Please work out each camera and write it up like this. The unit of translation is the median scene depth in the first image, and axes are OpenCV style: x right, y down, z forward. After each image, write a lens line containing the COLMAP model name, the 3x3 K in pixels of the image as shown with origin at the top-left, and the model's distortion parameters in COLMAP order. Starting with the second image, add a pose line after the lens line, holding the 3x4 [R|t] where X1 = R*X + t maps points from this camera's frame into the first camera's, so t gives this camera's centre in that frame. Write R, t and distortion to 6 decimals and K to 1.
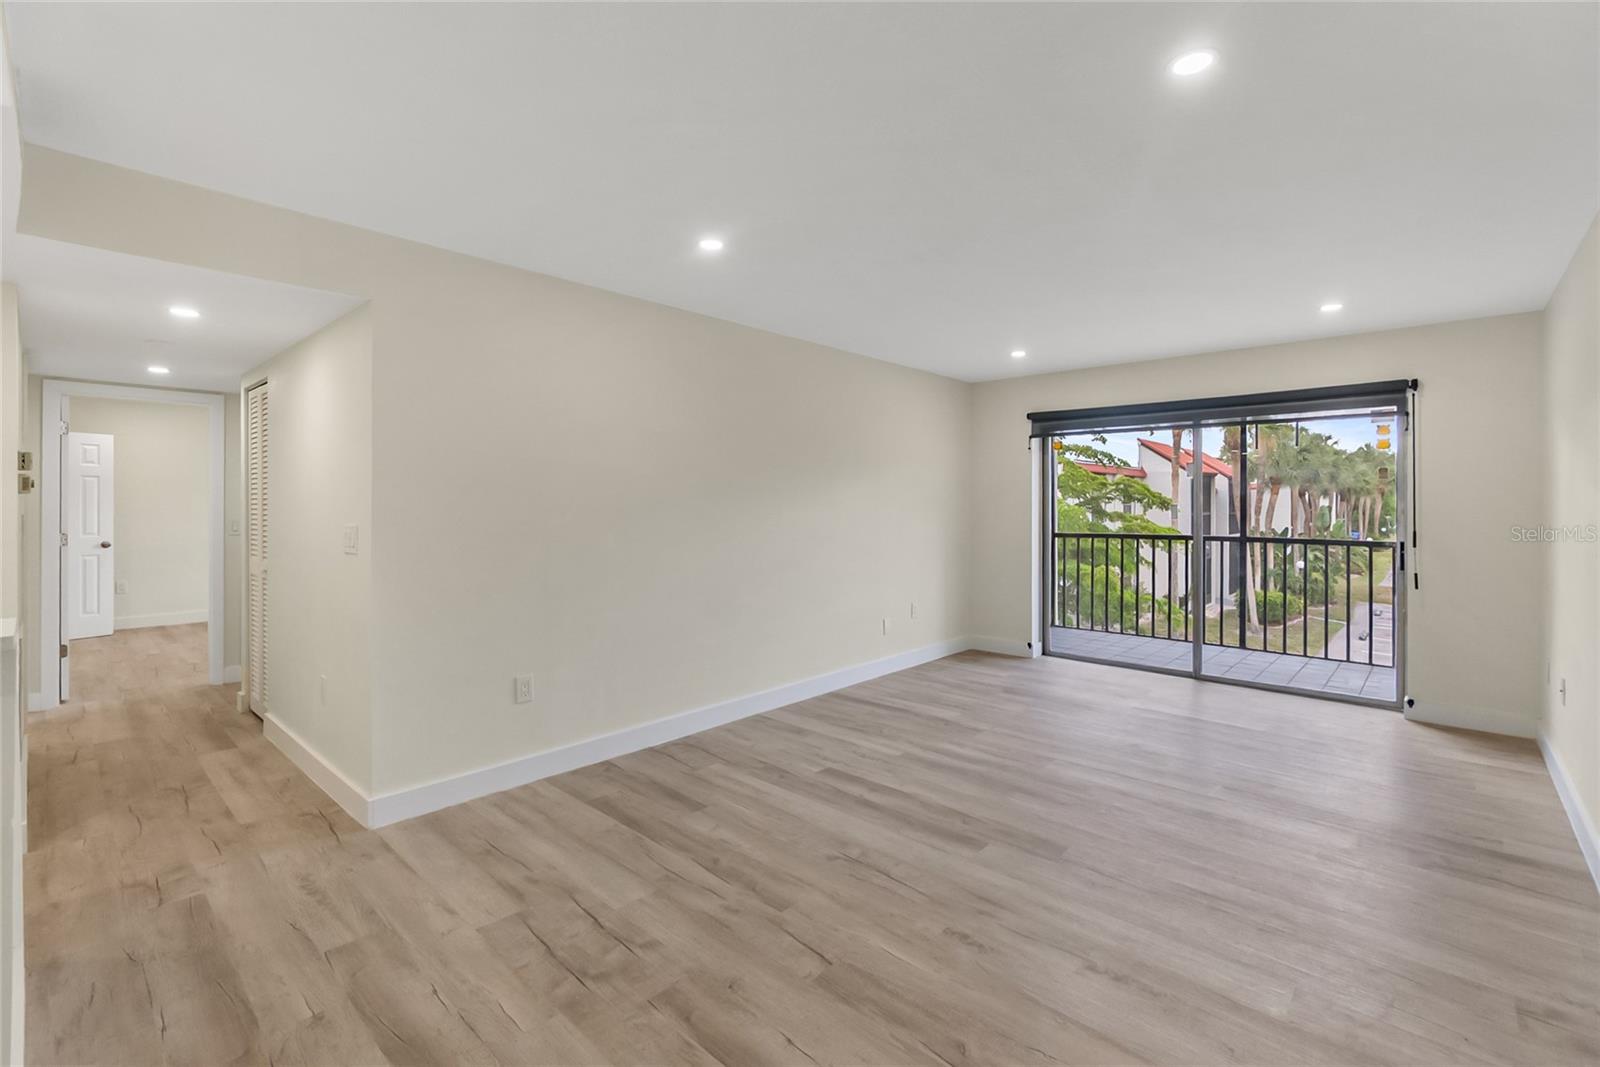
lens RADIAL K [[704.8, 0, 799.5], [0, 704.8, 507.1], [0, 0, 1]] dist [-0.002379, 0.000609]
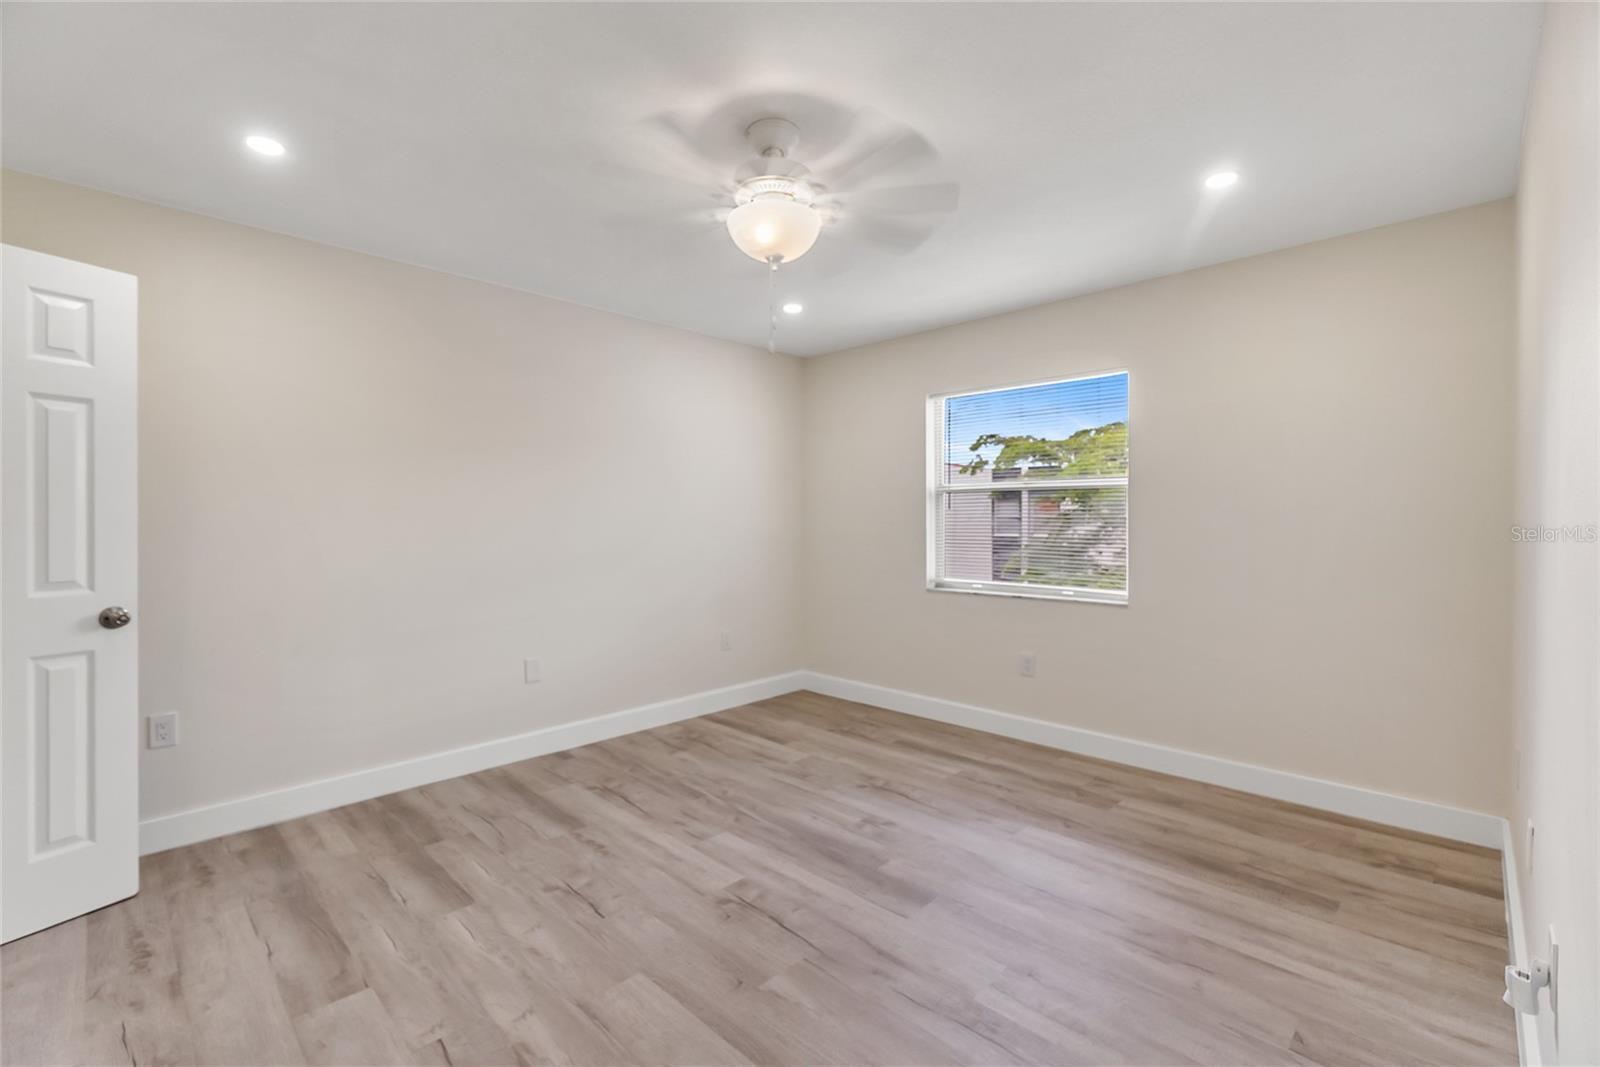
lens RADIAL K [[696.3, 0, 806.0], [0, 696.3, 524.9], [0, 0, 1]] dist [-0.002216, 0.000238]
pose [[0.999808, 0.001342, -0.019533, -1.460639], [-0.001300, 0.999997, 0.002140, 0.022289], [0.019536, -0.002114, 0.999807, 1.515350]]
